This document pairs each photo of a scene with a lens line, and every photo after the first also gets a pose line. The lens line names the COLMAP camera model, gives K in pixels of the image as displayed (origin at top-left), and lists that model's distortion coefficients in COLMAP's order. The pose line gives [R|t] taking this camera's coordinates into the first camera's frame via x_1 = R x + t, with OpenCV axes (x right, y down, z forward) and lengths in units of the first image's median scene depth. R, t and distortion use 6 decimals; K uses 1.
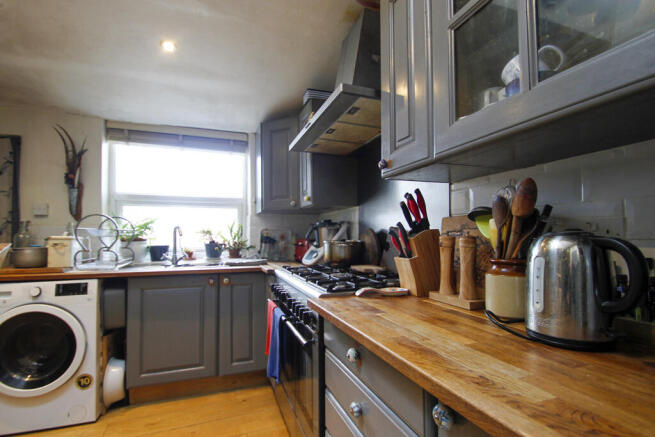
lens RADIAL K [[313.9, 0, 326.0], [0, 313.9, 226.5], [0, 0, 1]] dist [0.000638, -0.010591]
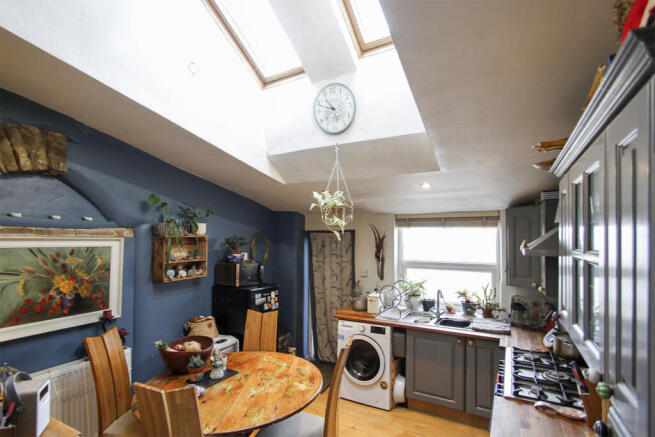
lens RADIAL K [[321.1, 0, 326.9], [0, 321.1, 238.8], [0, 0, 1]] dist [0.001485, 0.000146]
pose [[0.652918, 0.007298, -0.757394, 0.295049], [0.013058, 0.999697, 0.020889, -0.290342], [0.757316, -0.023529, 0.652624, -0.312574]]
